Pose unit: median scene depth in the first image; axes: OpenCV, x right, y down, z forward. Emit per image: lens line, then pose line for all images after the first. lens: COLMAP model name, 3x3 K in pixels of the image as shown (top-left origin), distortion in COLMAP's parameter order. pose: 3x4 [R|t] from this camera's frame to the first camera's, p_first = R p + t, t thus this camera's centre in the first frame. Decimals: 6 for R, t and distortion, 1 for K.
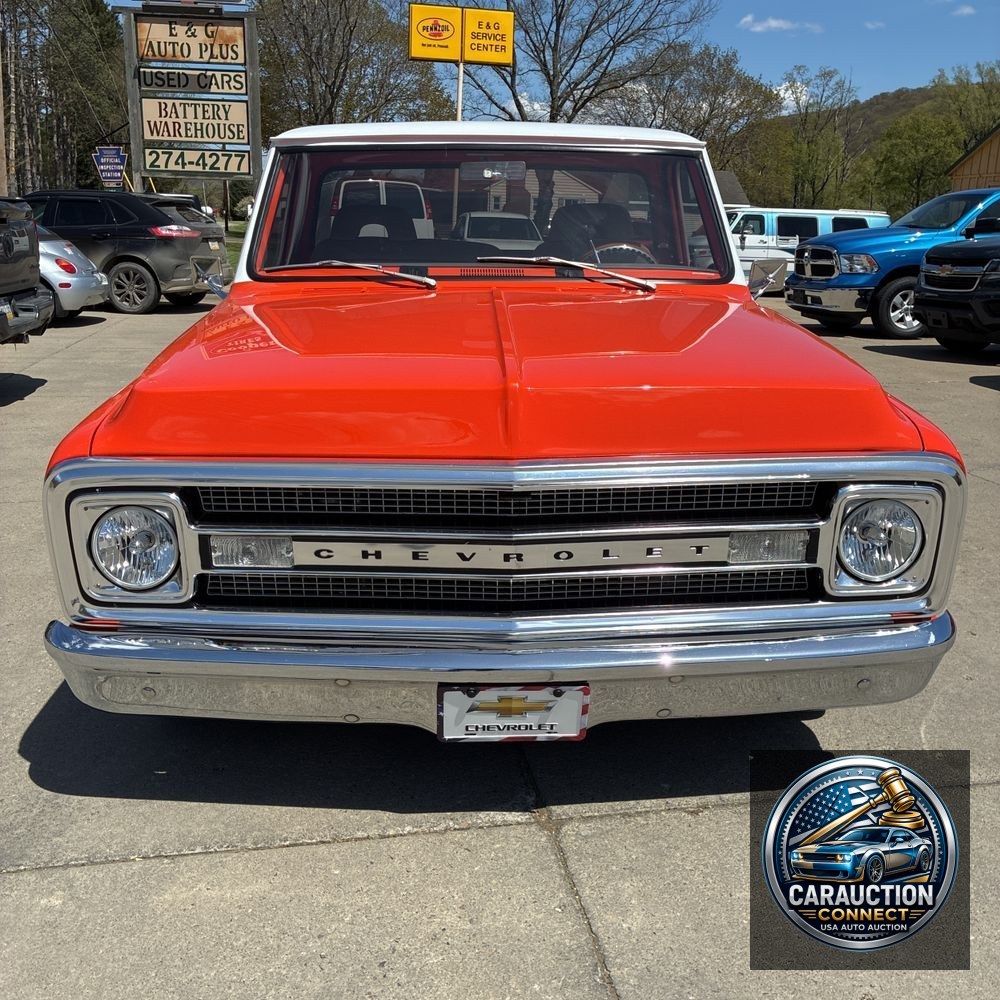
lens RADIAL K [[1013.9, 0, 498.4], [0, 1013.9, 496.7], [0, 0, 1]] dist [0.019905, 0.000000]
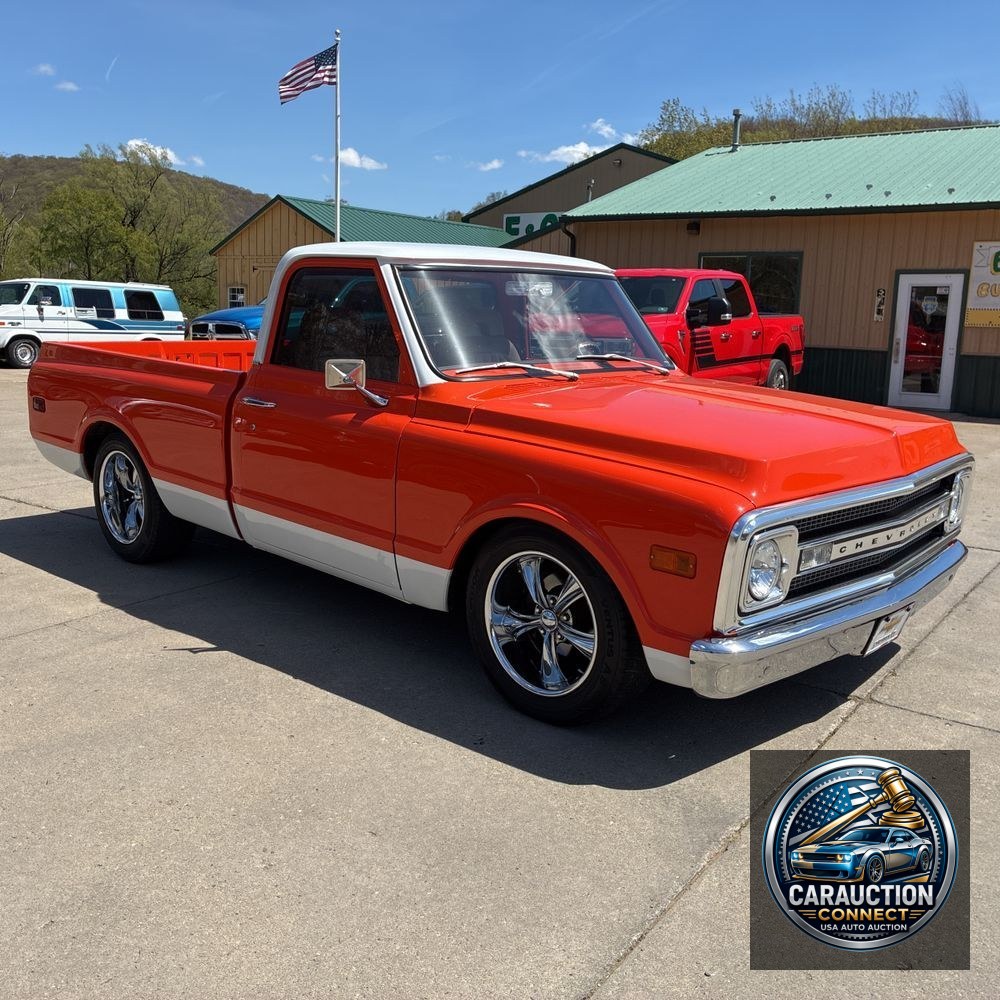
lens RADIAL K [[1013.9, 0, 500.1], [0, 1013.9, 495.3], [0, 0, 1]] dist [0.019905, 0.000000]
pose [[0.703527, -0.122575, 0.700017, -0.153193], [0.165827, 0.986136, 0.006016, -0.011722], [-0.691050, 0.111850, 0.714100, 0.020533]]
